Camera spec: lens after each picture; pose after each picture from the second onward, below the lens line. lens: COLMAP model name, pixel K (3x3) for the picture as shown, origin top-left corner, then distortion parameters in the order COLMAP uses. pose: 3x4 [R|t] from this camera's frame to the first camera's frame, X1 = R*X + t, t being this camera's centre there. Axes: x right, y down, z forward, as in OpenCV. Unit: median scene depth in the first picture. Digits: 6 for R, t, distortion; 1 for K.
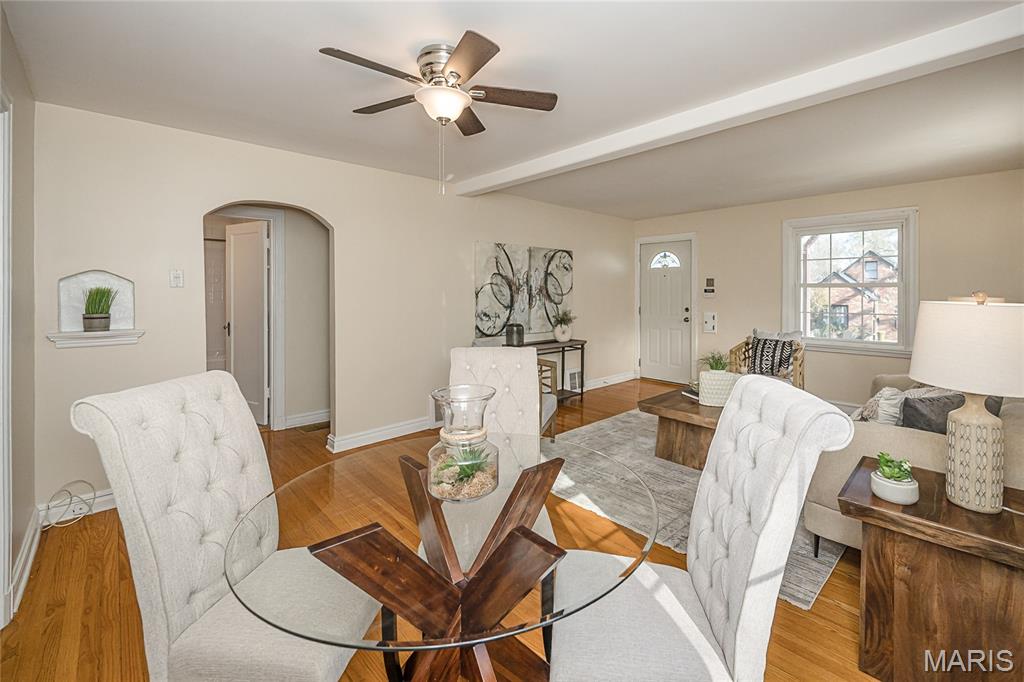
lens RADIAL K [[434.9, 0, 567.2], [0, 434.9, 290.9], [0, 0, 1]] dist [0.000168, -0.000016]
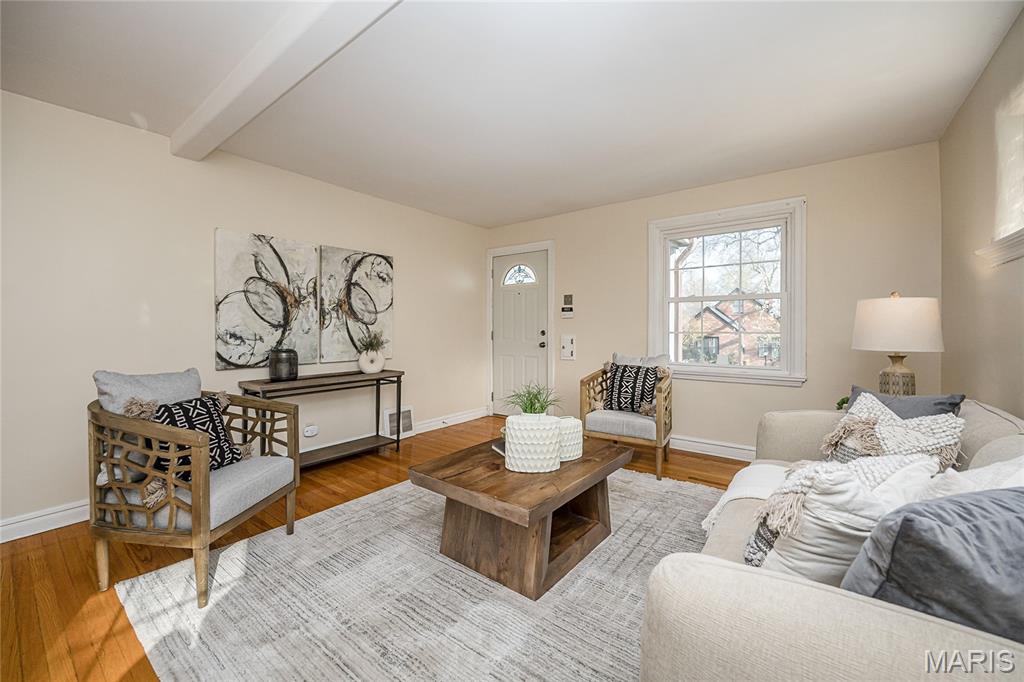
lens RADIAL K [[409.6, 0, 522.3], [0, 409.6, 327.5], [0, 0, 1]] dist [0.006006, 0.001460]
pose [[0.991771, -0.002934, 0.127988, 0.167367], [0.002432, 0.999989, 0.004078, 0.036495], [-0.127998, -0.003733, 0.991767, 0.273400]]
